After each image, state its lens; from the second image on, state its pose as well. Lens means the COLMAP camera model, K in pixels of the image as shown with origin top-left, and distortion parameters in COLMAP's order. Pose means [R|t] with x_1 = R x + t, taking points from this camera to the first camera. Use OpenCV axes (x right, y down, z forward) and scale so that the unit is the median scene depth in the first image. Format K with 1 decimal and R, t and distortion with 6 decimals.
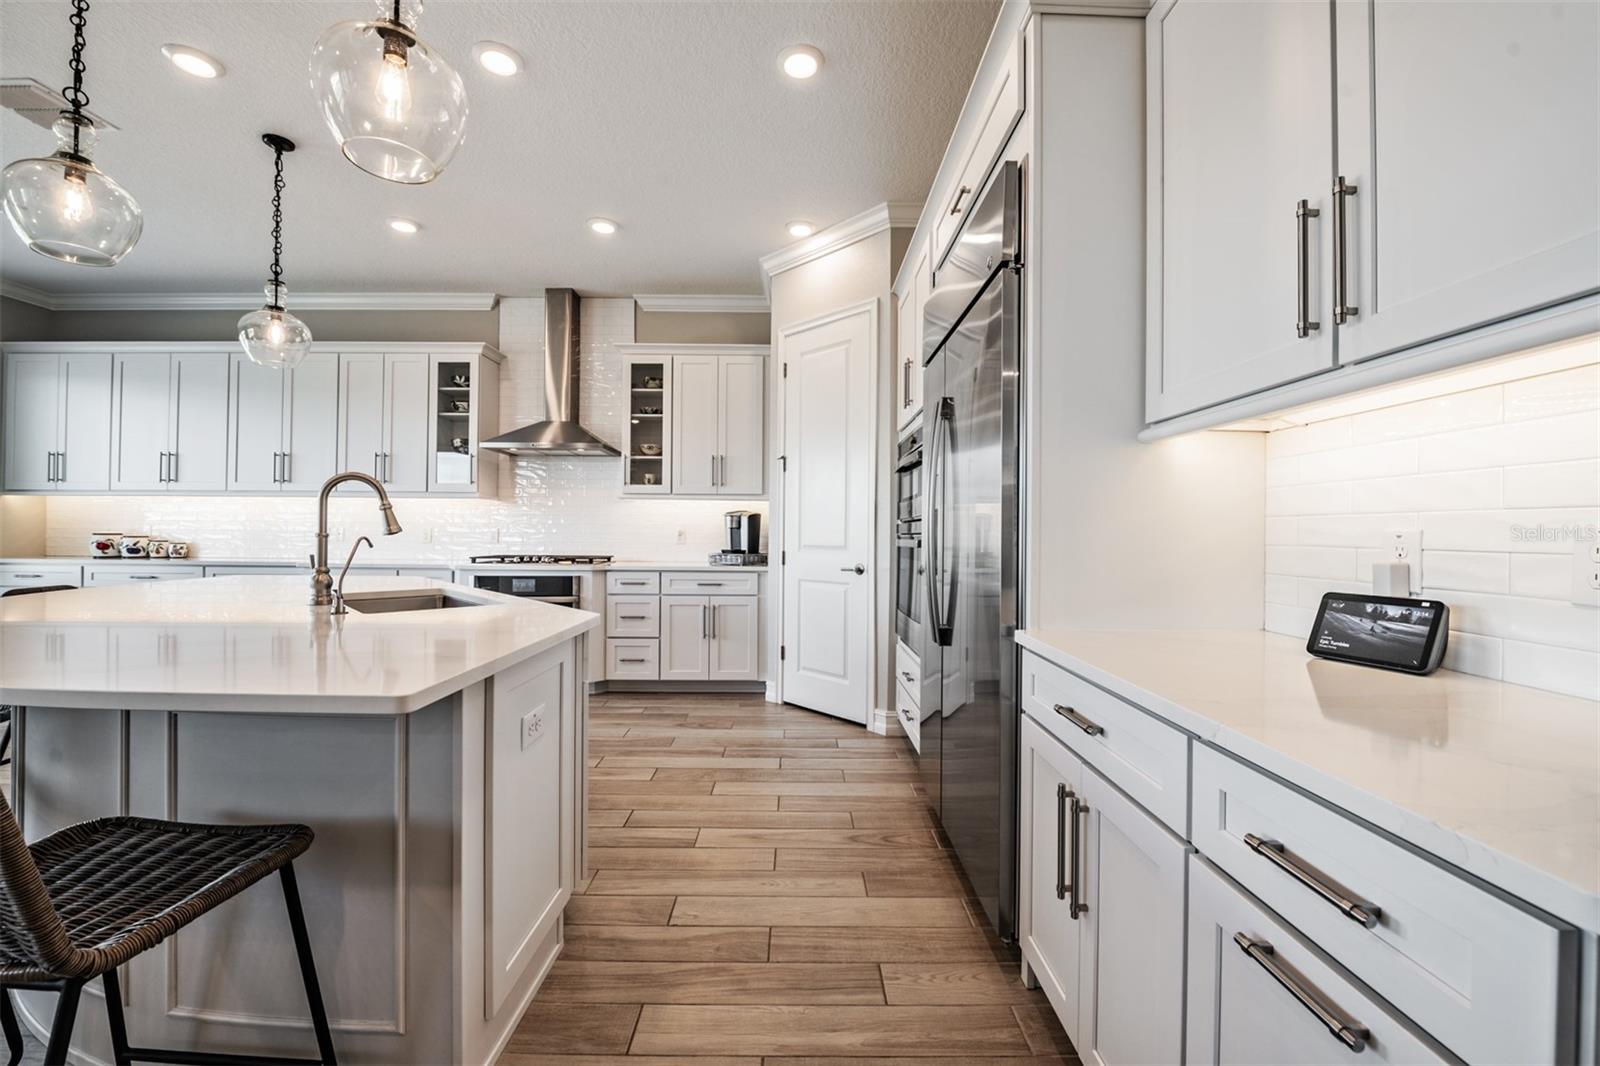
lens RADIAL K [[629.9, 0, 799.3], [0, 629.9, 528.2], [0, 0, 1]] dist [-0.008956, -0.002869]
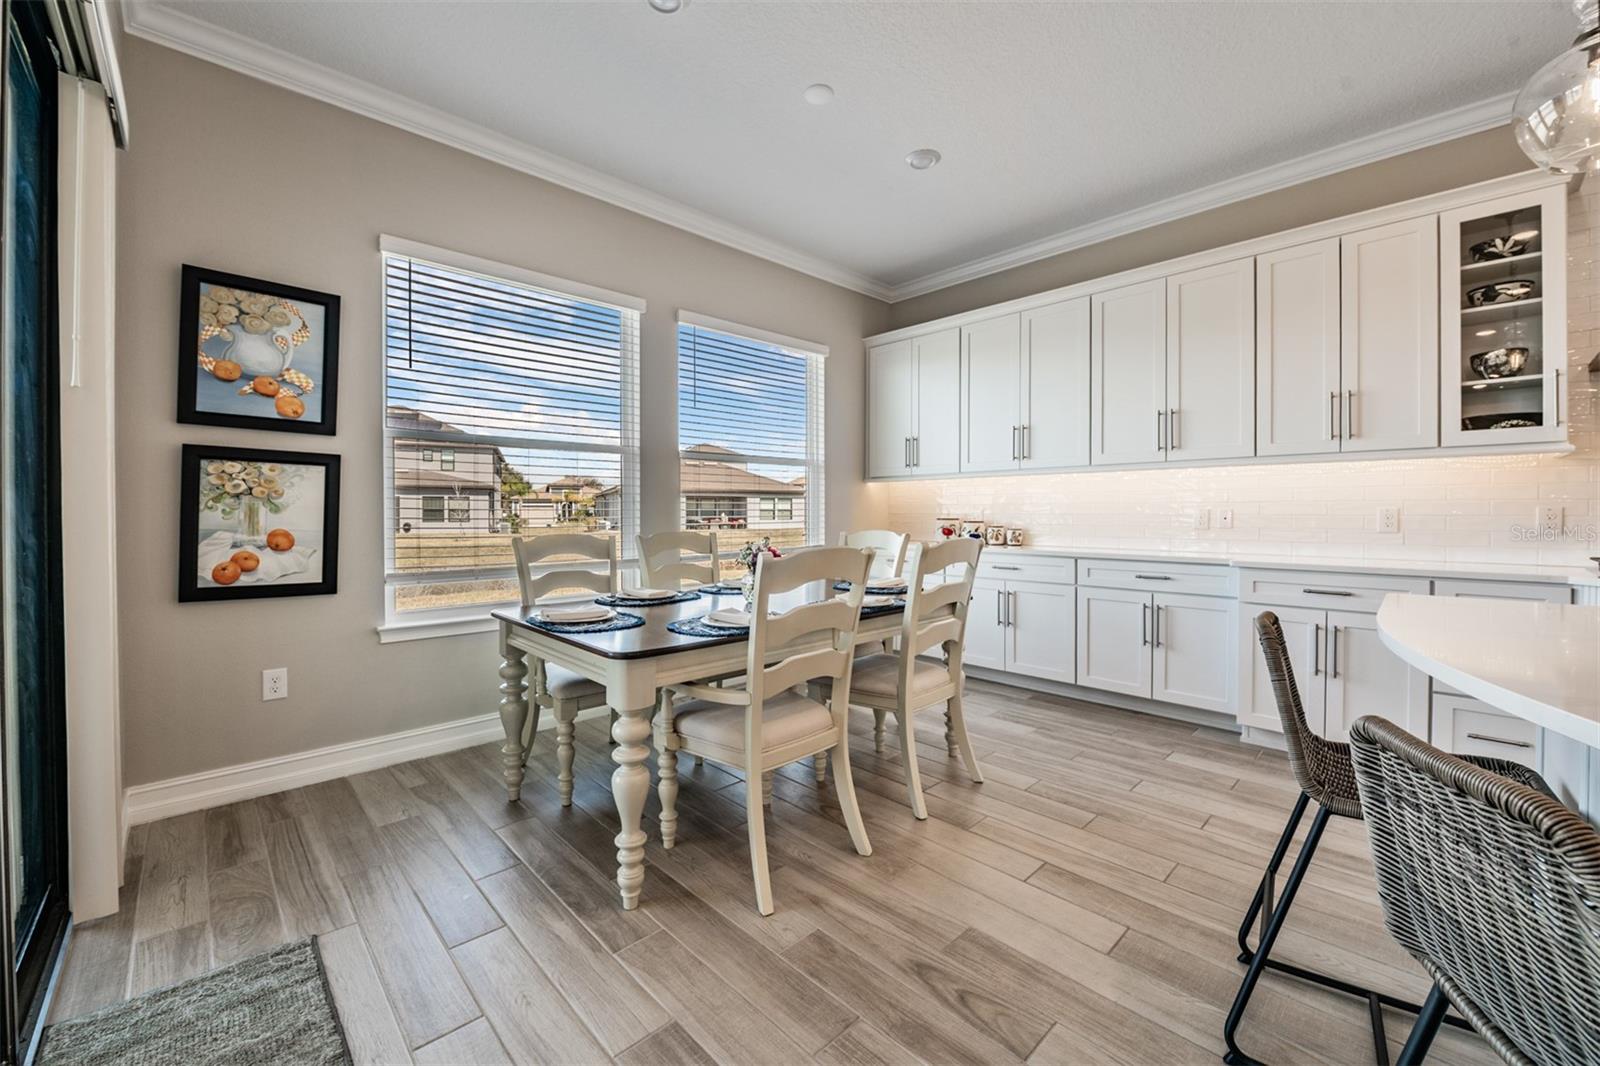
lens RADIAL K [[634.7, 0, 800.8], [0, 634.7, 514.8], [0, 0, 1]] dist [-0.008053, -0.003142]
pose [[0.691057, -0.005553, -0.722779, -0.738628], [0.009853, 0.999950, 0.001739, -0.001034], [0.722733, -0.008323, 0.691077, 0.199816]]
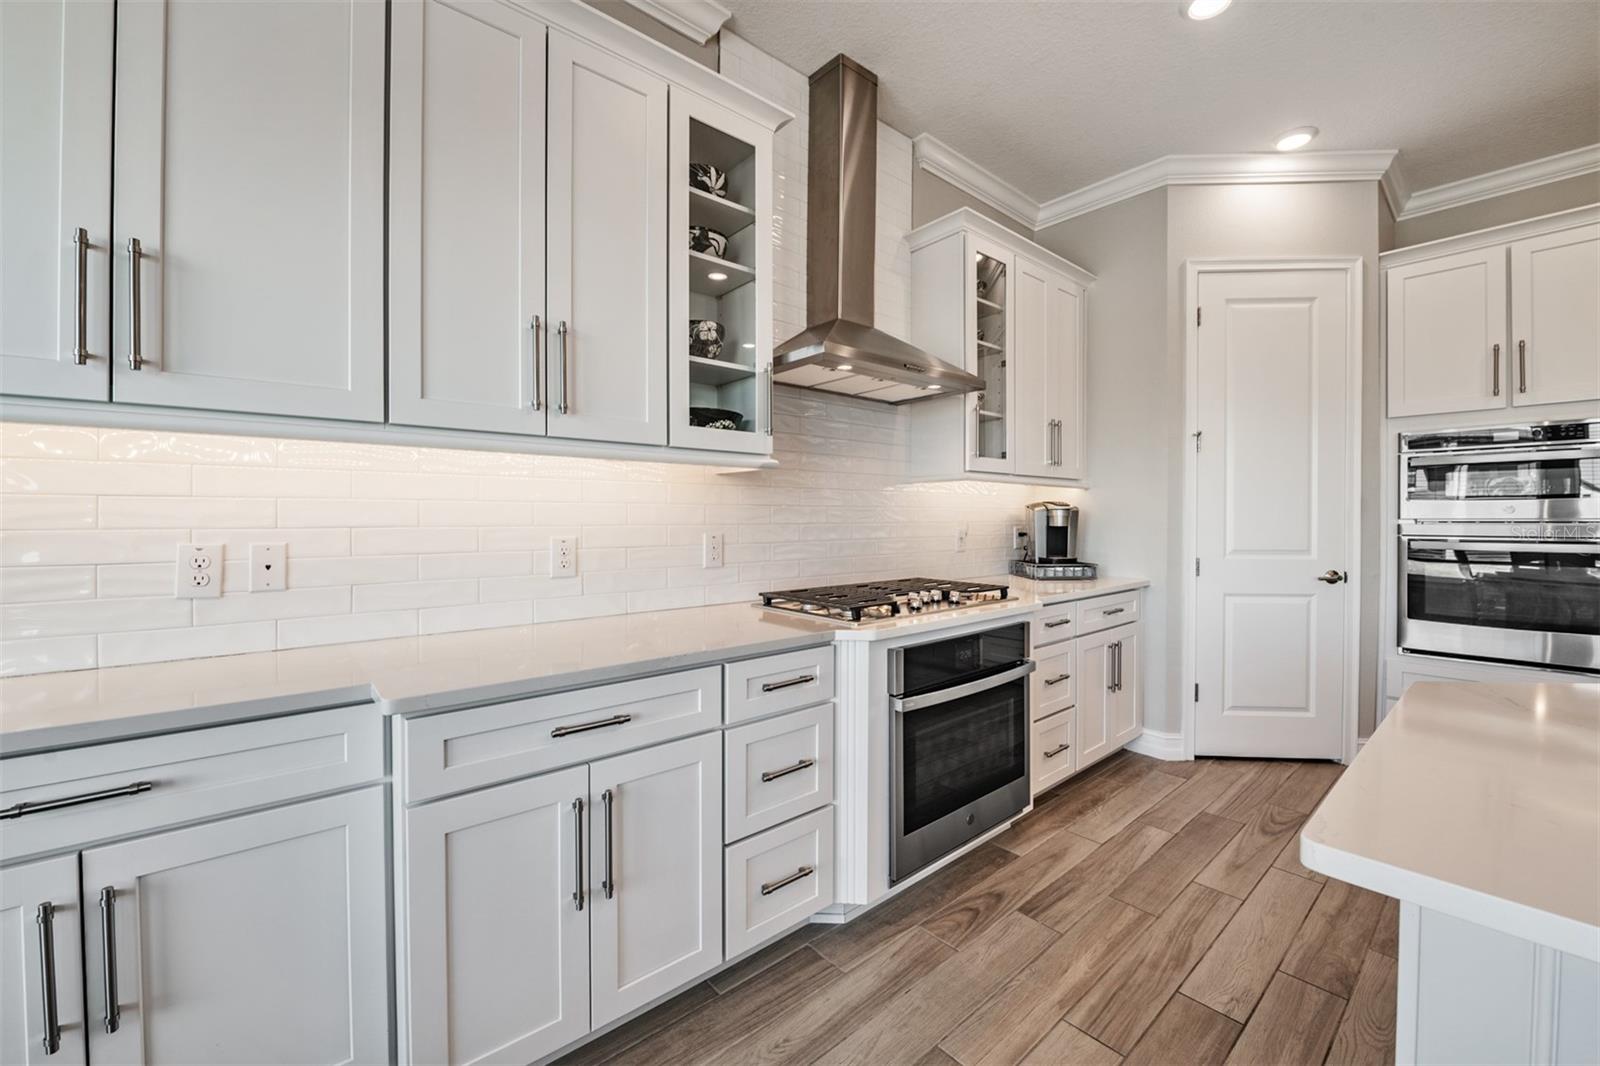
lens RADIAL K [[632.5, 0, 800.2], [0, 632.5, 520.4], [0, 0, 1]] dist [-0.018219, -0.000440]
pose [[0.766239, -0.010426, 0.642471, -0.987560], [-0.000896, 0.999850, 0.017295, -0.023970], [-0.642555, -0.013828, 0.766114, 0.828657]]
